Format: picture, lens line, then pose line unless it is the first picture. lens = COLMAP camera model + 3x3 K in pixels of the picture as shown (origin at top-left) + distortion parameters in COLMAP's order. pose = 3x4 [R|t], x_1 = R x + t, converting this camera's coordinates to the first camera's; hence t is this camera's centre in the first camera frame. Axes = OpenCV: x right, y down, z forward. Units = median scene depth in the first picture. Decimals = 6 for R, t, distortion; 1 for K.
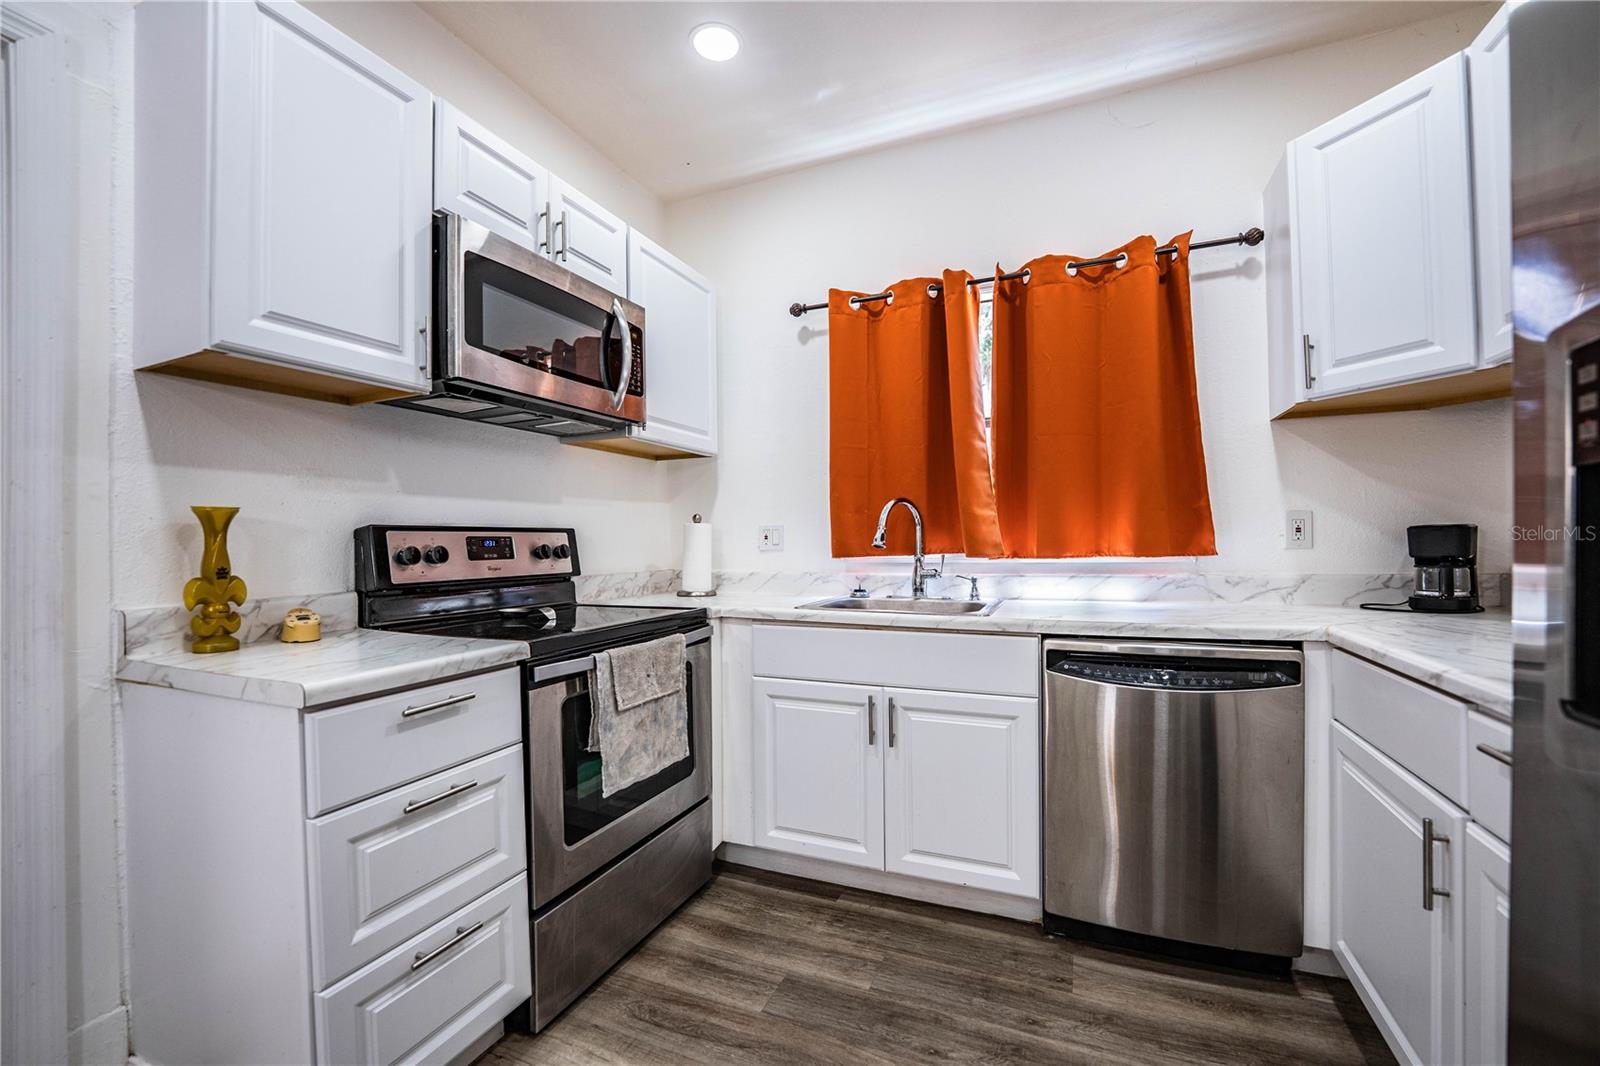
lens RADIAL K [[654.2, 0, 798.9], [0, 654.2, 537.2], [0, 0, 1]] dist [-0.028113, 0.004267]
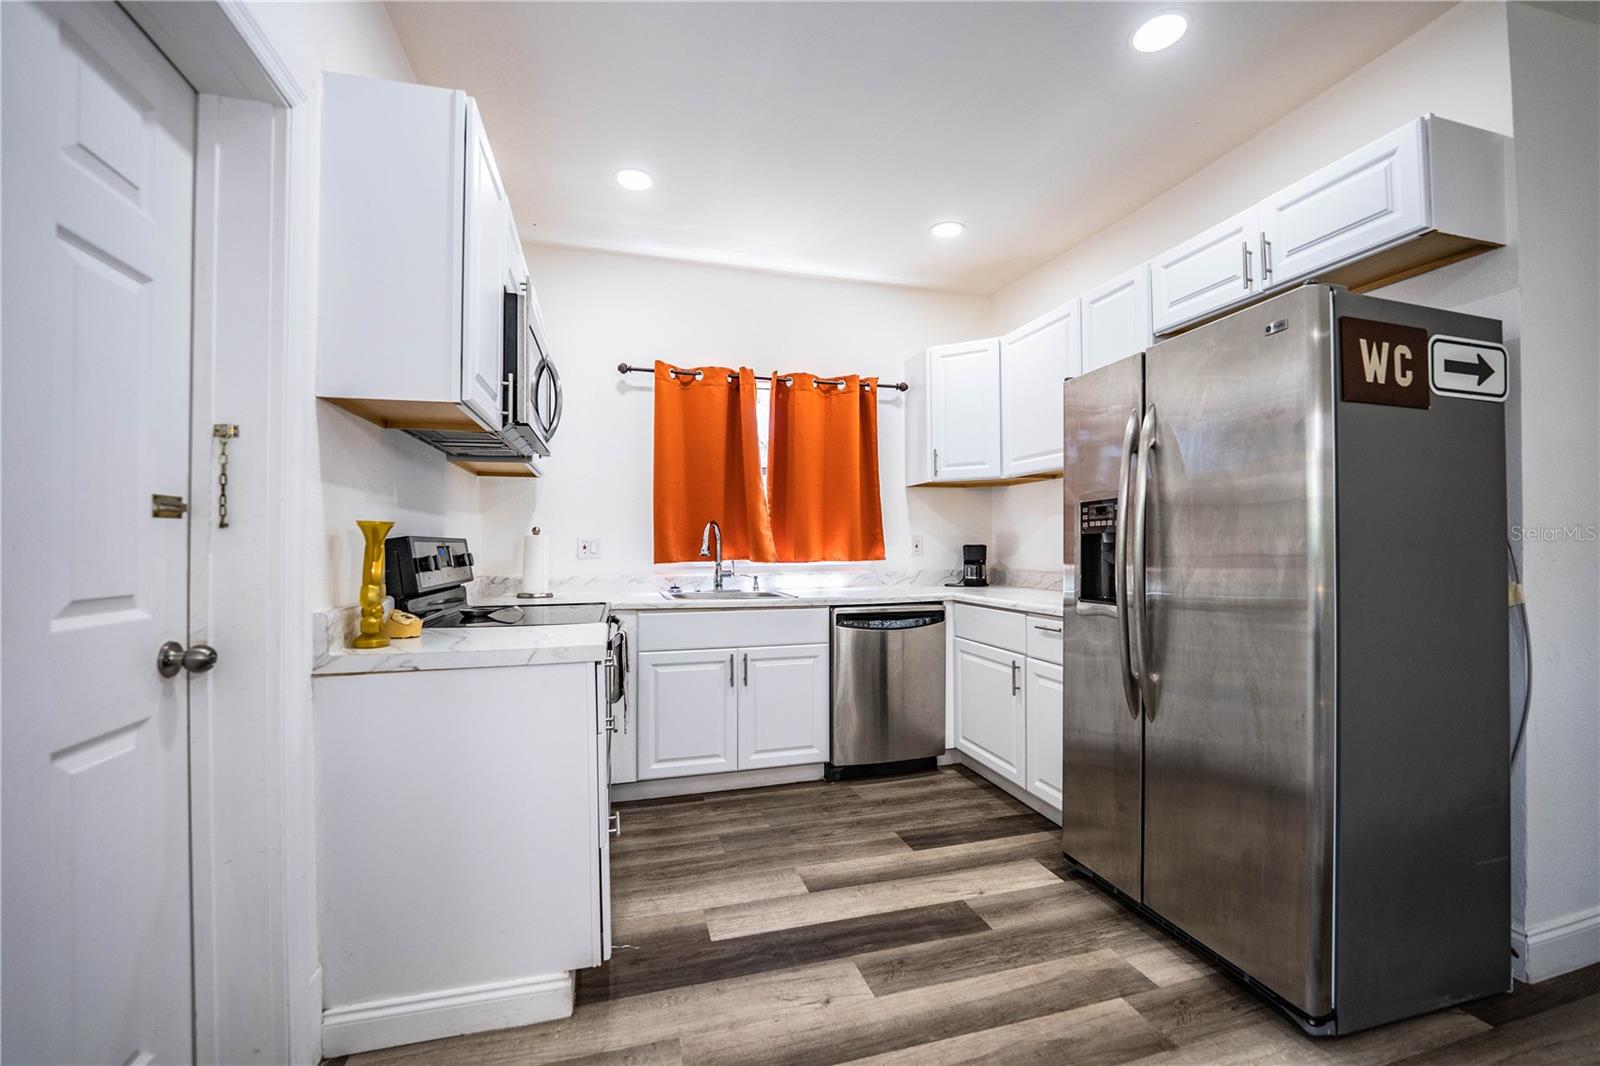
lens RADIAL K [[654.2, 0, 796.8], [0, 654.2, 536.3], [0, 0, 1]] dist [-0.028113, 0.004267]
pose [[0.774696, 0.017707, 0.632085, -0.742963], [-0.009617, 0.999822, -0.016222, -0.006461], [-0.632260, 0.006489, 0.774729, -0.269104]]
